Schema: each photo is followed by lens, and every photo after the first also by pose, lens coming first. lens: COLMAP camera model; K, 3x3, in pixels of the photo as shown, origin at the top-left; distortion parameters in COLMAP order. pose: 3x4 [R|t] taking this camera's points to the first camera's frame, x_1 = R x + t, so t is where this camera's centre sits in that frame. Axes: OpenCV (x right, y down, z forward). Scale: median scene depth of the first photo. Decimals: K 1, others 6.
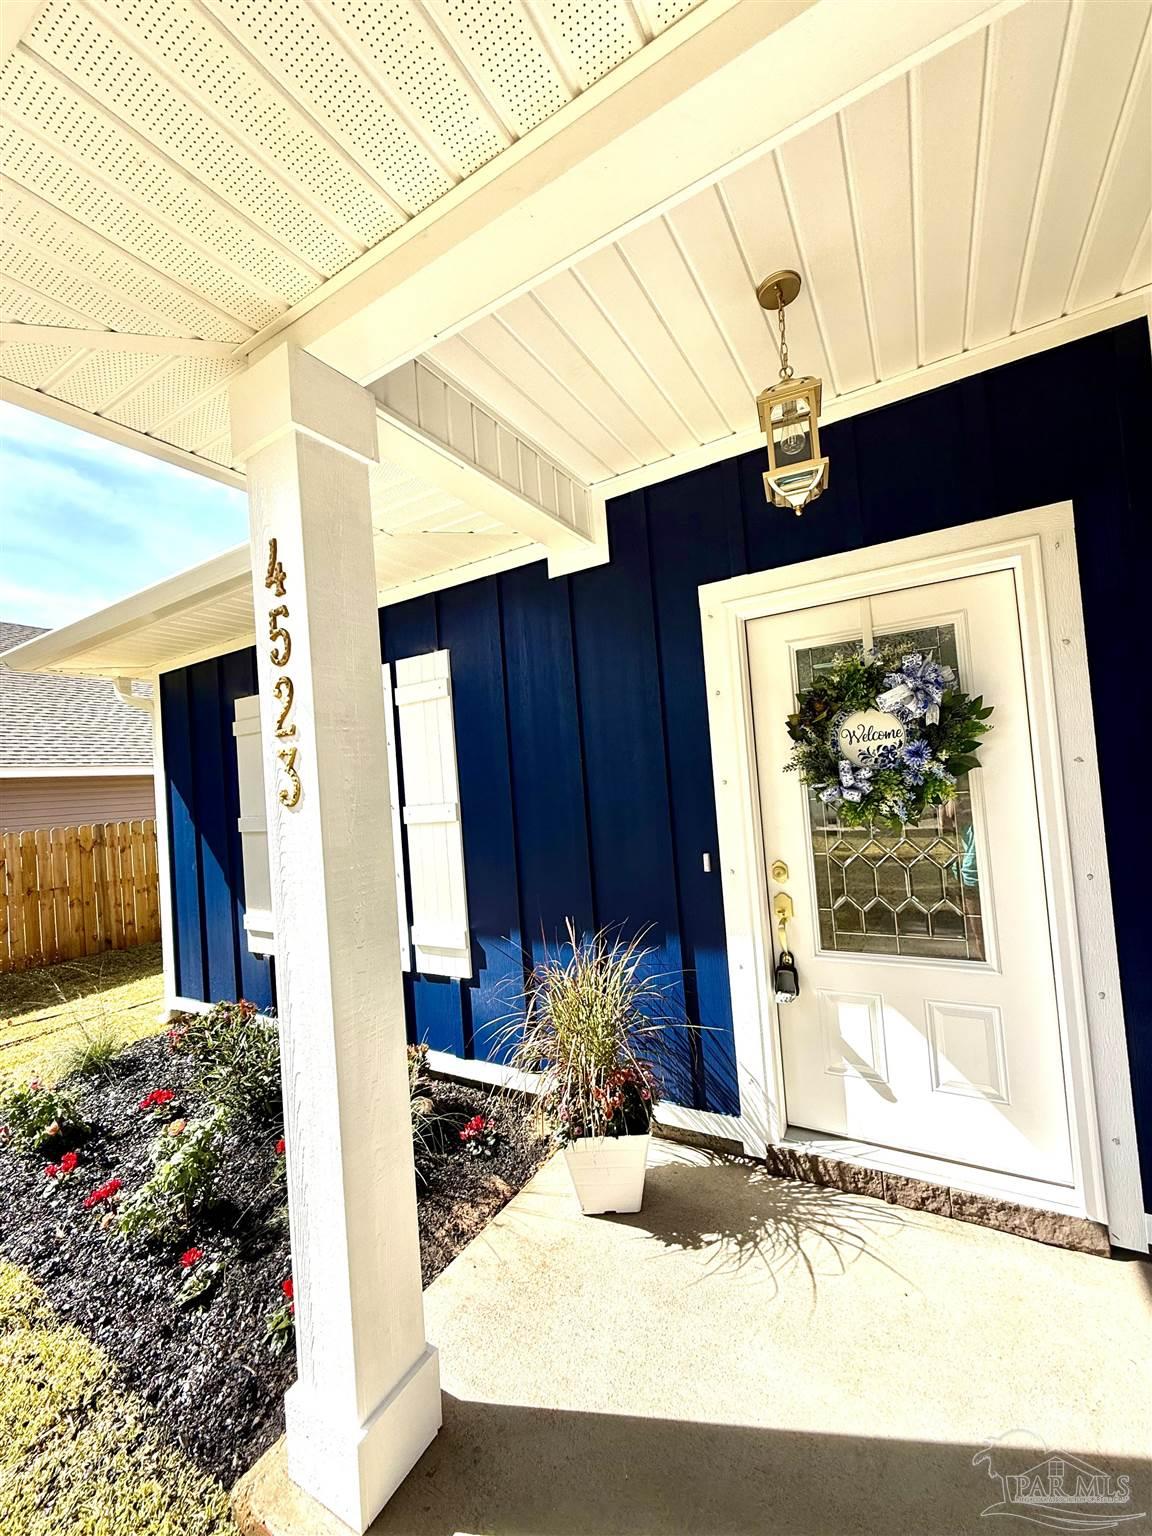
lens RADIAL K [[609.9, 0, 575.5], [0, 609.9, 763.5], [0, 0, 1]] dist [0.001151, -0.000345]
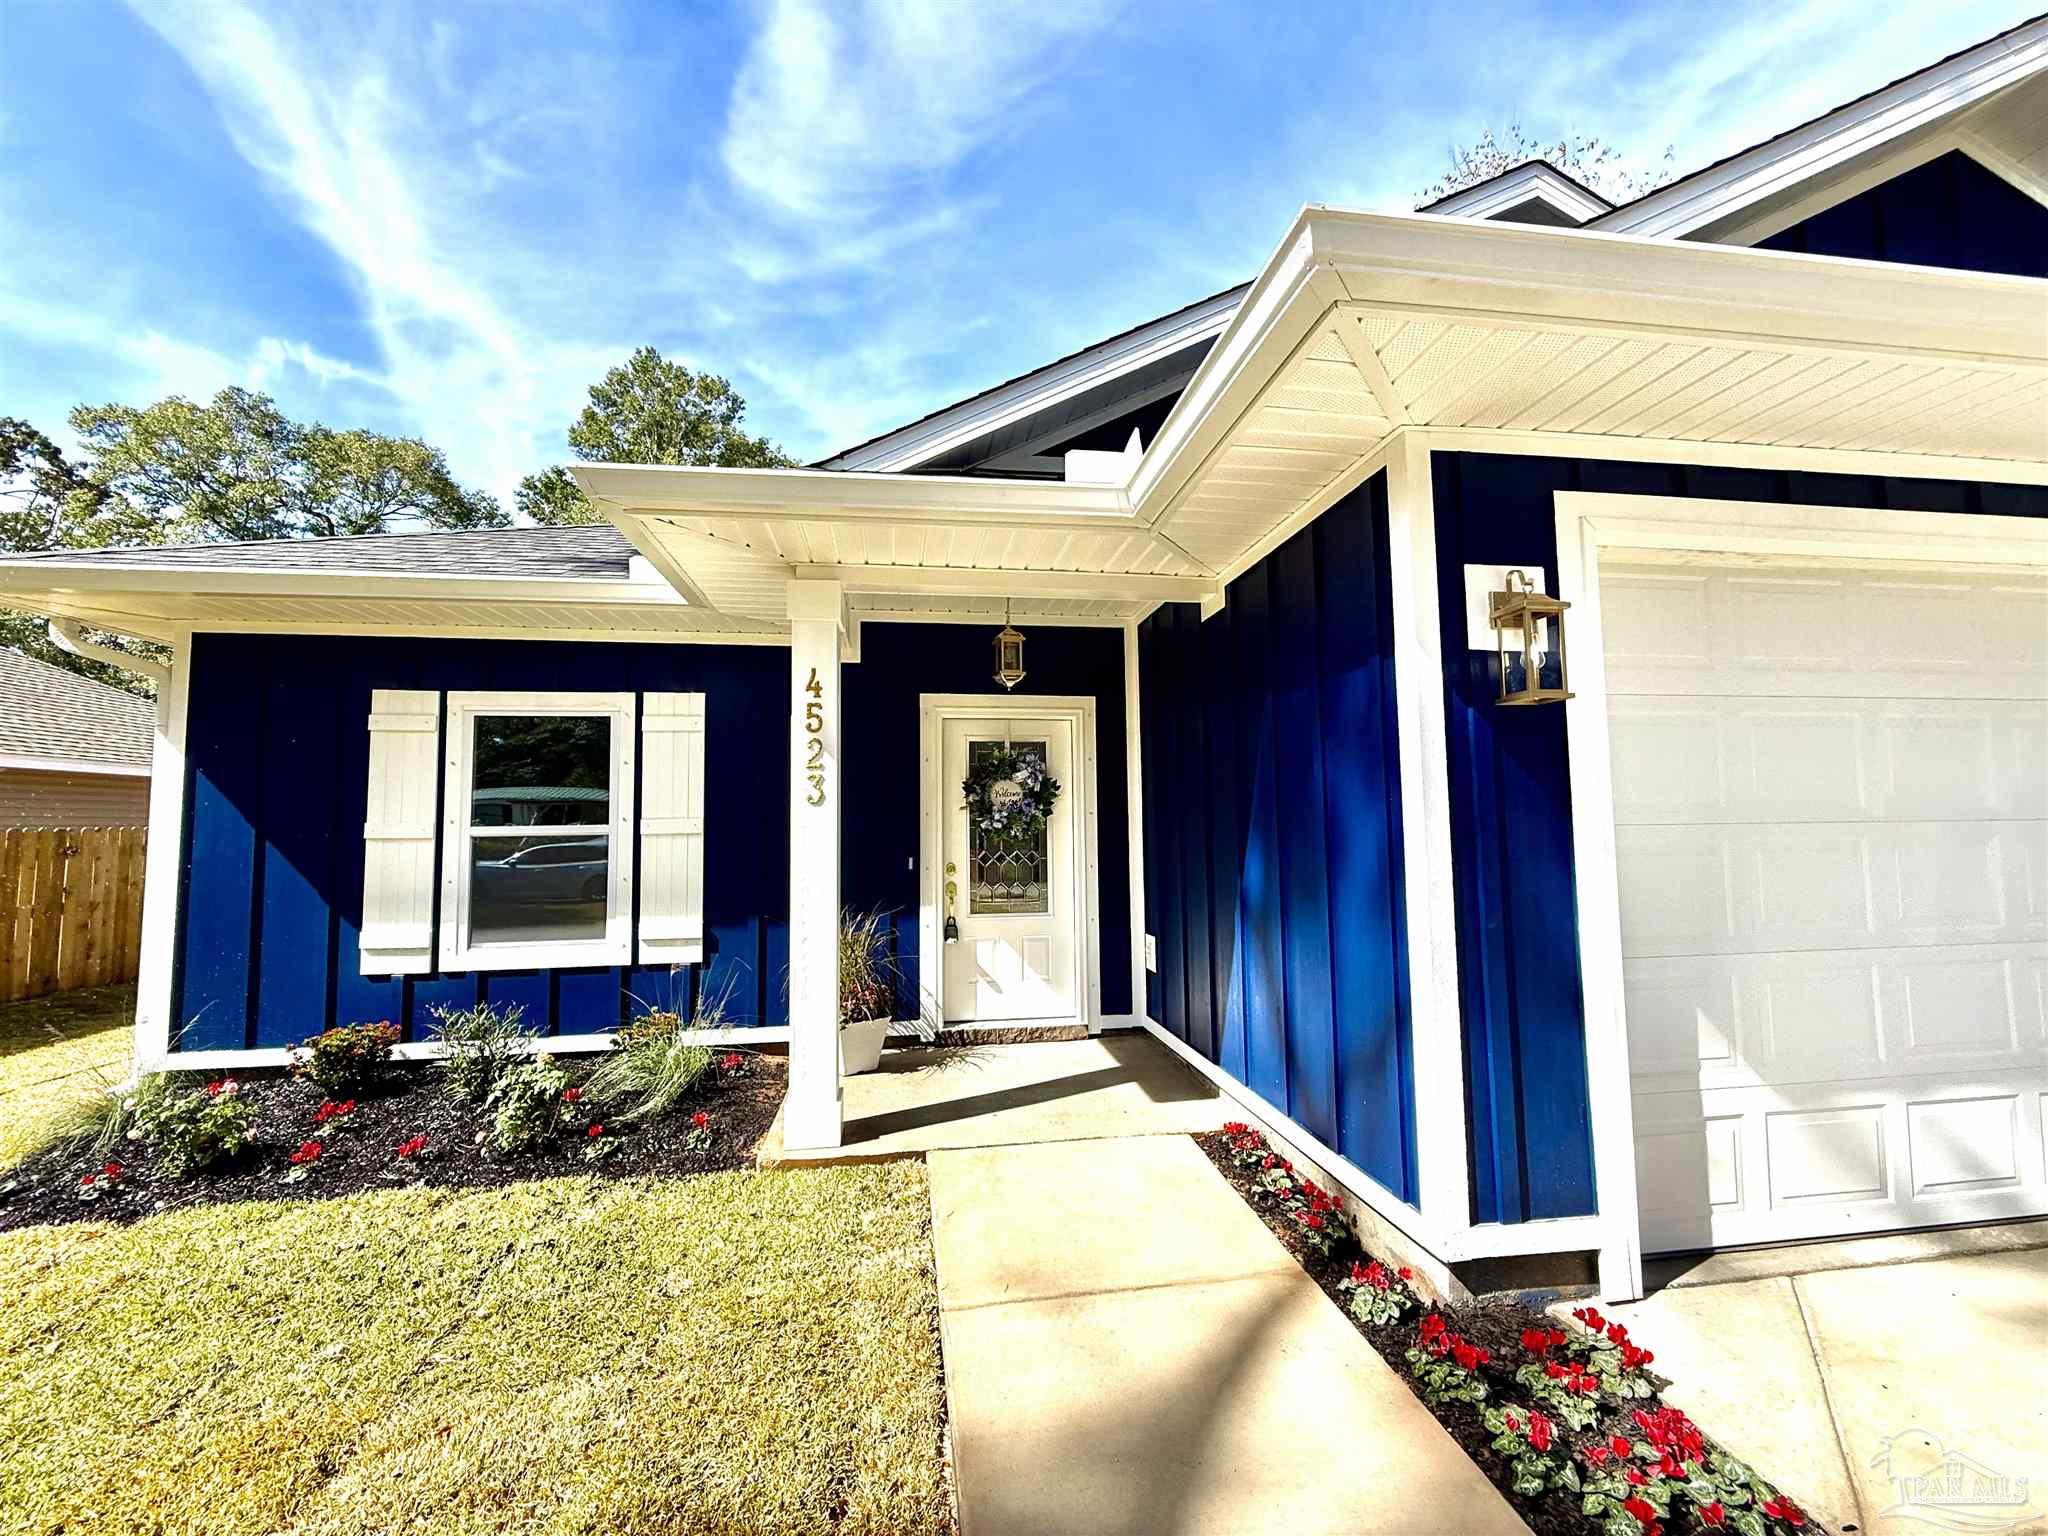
lens RADIAL K [[813.2, 0, 1016.8], [0, 813.2, 764.9], [0, 0, 1]] dist [0.001151, -0.000345]
pose [[0.776719, 0.112376, 0.619742, -1.015340], [-0.069251, 0.993226, -0.093307, 0.093007], [-0.626029, 0.029556, 0.779239, -0.936309]]
